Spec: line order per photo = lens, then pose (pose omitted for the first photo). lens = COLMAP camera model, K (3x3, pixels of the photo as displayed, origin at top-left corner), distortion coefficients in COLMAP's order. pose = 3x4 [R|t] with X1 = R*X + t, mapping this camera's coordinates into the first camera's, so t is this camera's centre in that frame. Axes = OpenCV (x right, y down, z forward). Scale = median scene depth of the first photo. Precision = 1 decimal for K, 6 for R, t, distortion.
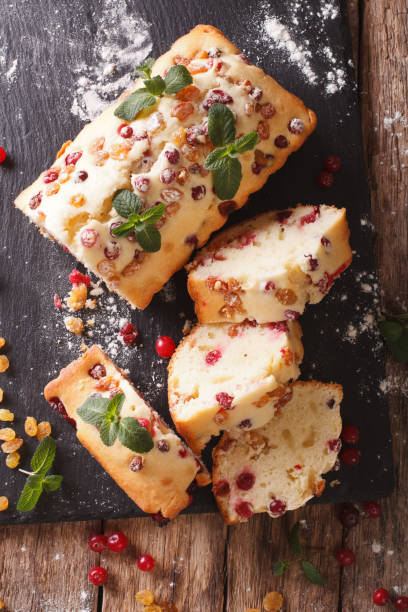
lens RADIAL K [[967.4, 0, 208.7], [0, 967.4, 305.6], [0, 0, 1]] dist [-0.185851, 0.000000]
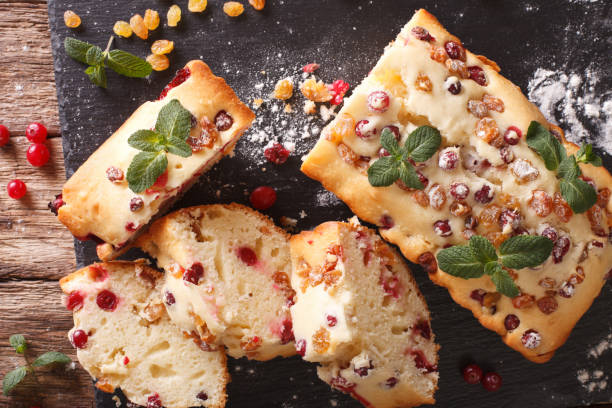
lens RADIAL K [[967.4, 0, 301.6], [0, 967.4, 205.0], [0, 0, 1]] dist [-0.185851, 0.000000]
pose [[0.053201, 0.998426, -0.017772, -0.021701], [-0.993896, 0.054665, 0.095826, -0.074014], [0.096647, 0.012565, 0.995239, 0.154997]]
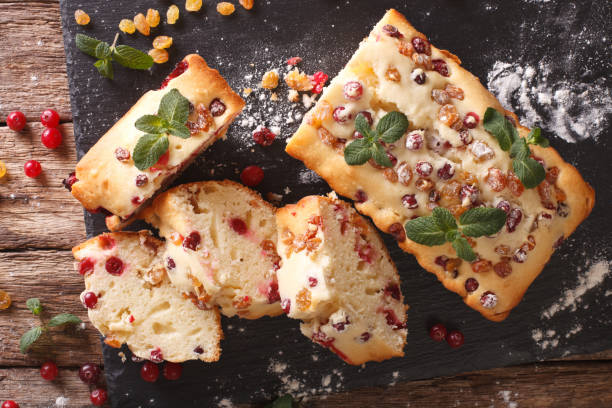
lens RADIAL K [[967.4, 0, 300.3], [0, 967.4, 206.2], [0, 0, 1]] dist [-0.185851, 0.000000]
pose [[0.054618, 0.998486, -0.006556, -0.005546], [-0.995095, 0.054973, 0.082244, -0.084356], [0.082480, 0.002032, 0.996591, 0.042192]]
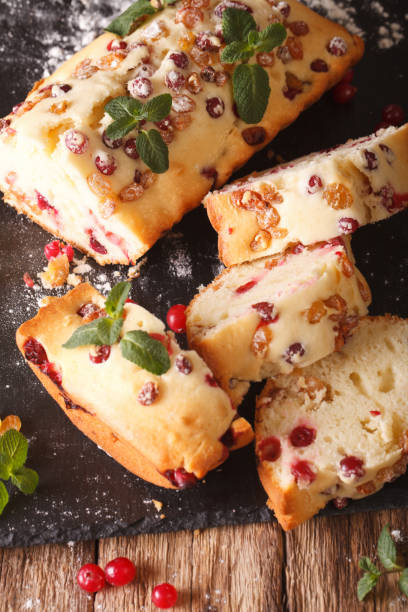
lens RADIAL K [[2055.2, 0, 199.9], [0, 2055.2, 311.0], [0, 0, 1]] dist [0.021247, 0.000000]
pose [[0.998422, -0.056015, -0.004025, -0.024347], [0.047015, 0.872907, -0.485616, 0.794088], [0.030715, 0.484661, 0.874163, -0.343970]]
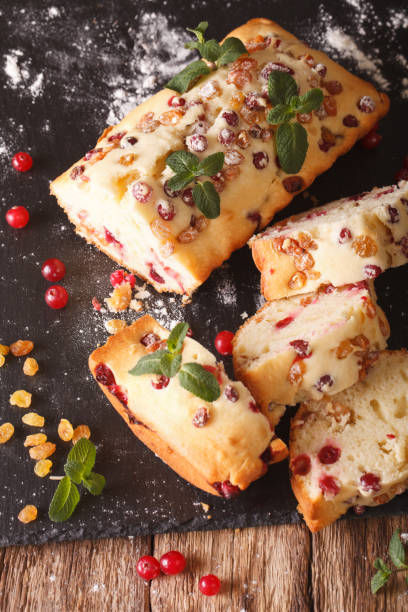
lens RADIAL K [[2055.2, 0, 205.1], [0, 2055.2, 301.3], [0, 0, 1]] dist [0.021247, 0.000000]
pose [[0.999566, -0.029054, -0.004931, -0.054466], [0.024008, 0.899867, -0.435503, 0.803158], [0.017091, 0.435196, 0.900174, -0.639285]]
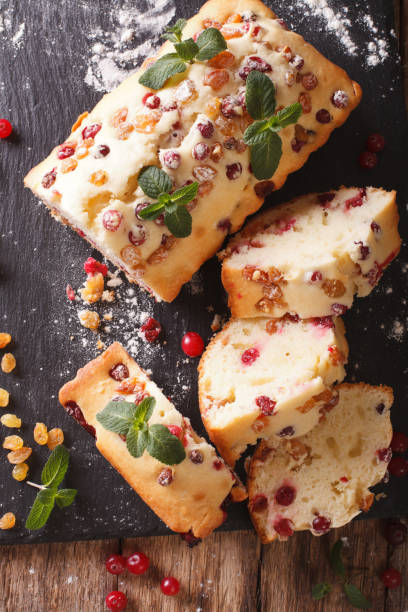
lens RADIAL K [[967.4, 0, 205.9], [0, 967.4, 305.3], [0, 0, 1]] dist [-0.185851, 0.000000]
pose [[0.999579, 0.004583, 0.028640, -0.059155], [-0.004635, 0.999988, 0.001750, 0.004992], [-0.028631, -0.001882, 0.999588, 0.109342]]
